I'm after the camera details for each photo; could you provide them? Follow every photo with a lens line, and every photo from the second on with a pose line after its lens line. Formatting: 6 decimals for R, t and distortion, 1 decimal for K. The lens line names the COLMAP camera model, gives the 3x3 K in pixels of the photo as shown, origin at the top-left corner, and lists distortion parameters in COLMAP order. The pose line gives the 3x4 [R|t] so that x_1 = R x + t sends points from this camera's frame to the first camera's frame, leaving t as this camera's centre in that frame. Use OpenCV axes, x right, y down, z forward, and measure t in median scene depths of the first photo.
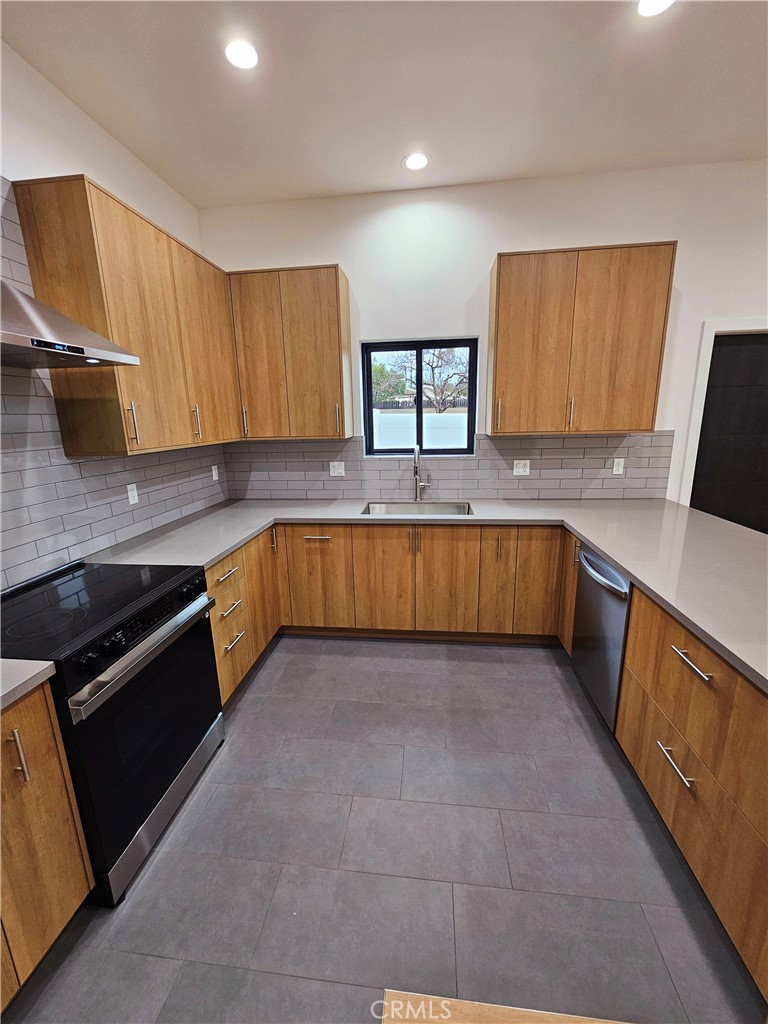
lens RADIAL K [[420.1, 0, 380.7], [0, 420.1, 513.7], [0, 0, 1]] dist [-0.005619, 0.002215]
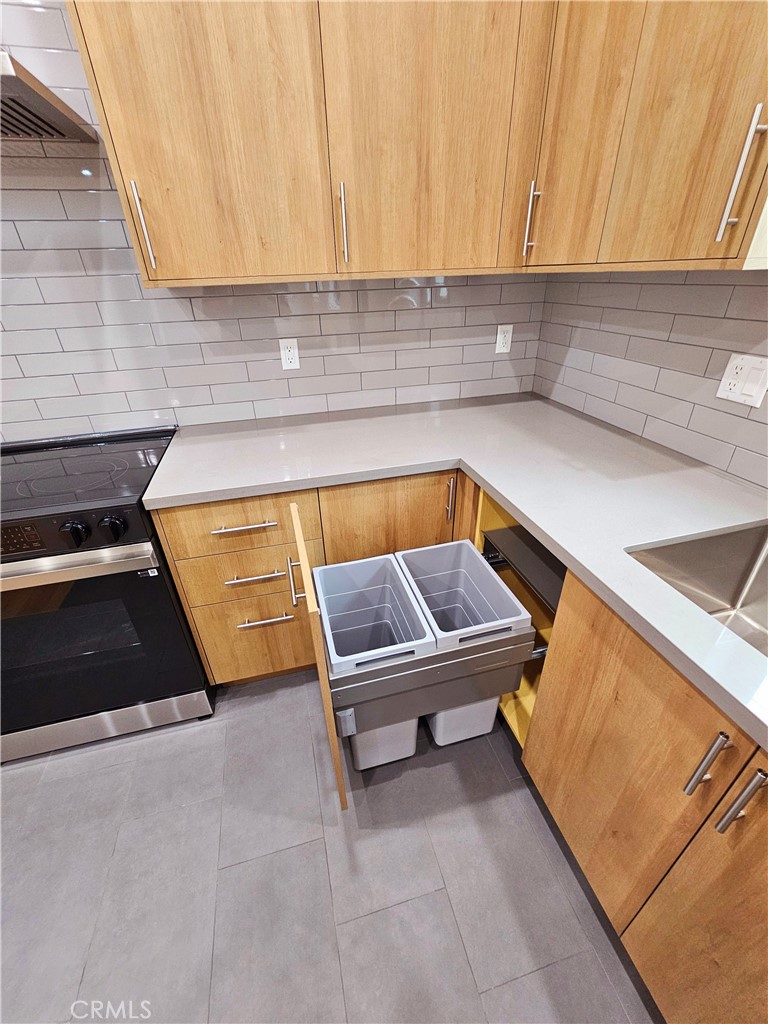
lens RADIAL K [[420.1, 0, 379.9], [0, 420.1, 516.3], [0, 0, 1]] dist [-0.005619, 0.002215]
pose [[0.363050, 0.479168, -0.799120, 0.126088], [-0.187276, 0.877660, 0.441181, -0.126351], [0.912756, -0.010515, 0.408371, 0.737597]]
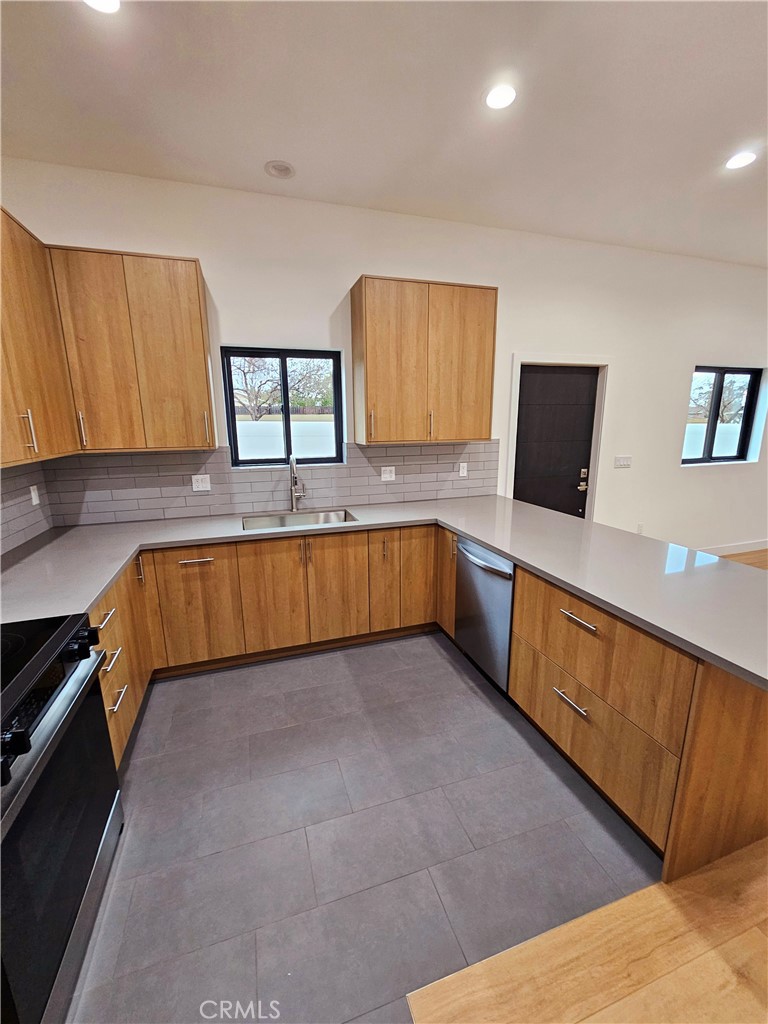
lens RADIAL K [[420.1, 0, 381.5], [0, 420.1, 511.8], [0, 0, 1]] dist [-0.005619, 0.002215]
pose [[0.906846, -0.075193, 0.414700, -0.159371], [0.083511, 0.996505, -0.001933, -0.012746], [-0.413106, 0.036385, 0.909956, 0.027352]]
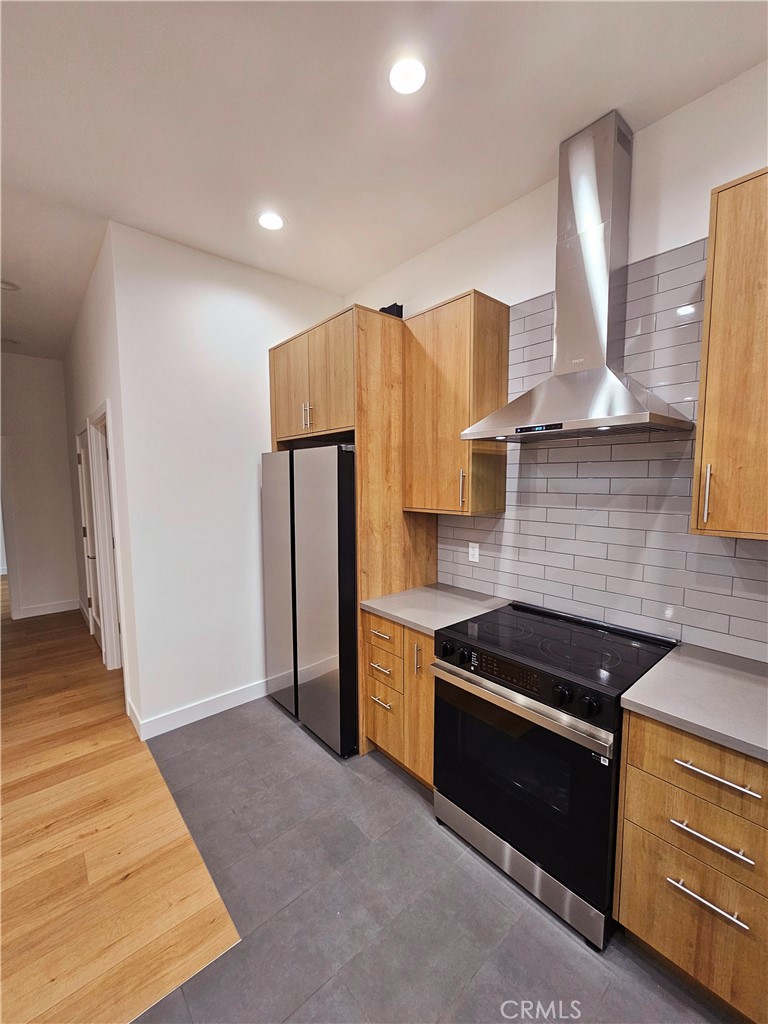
lens RADIAL K [[420.1, 0, 378.9], [0, 420.1, 515.3], [0, 0, 1]] dist [-0.005619, 0.002215]
pose [[-0.675982, 0.098964, -0.730243, 0.222872], [-0.140500, 0.955456, 0.259545, -0.200389], [0.723401, 0.278047, -0.631966, 0.737881]]
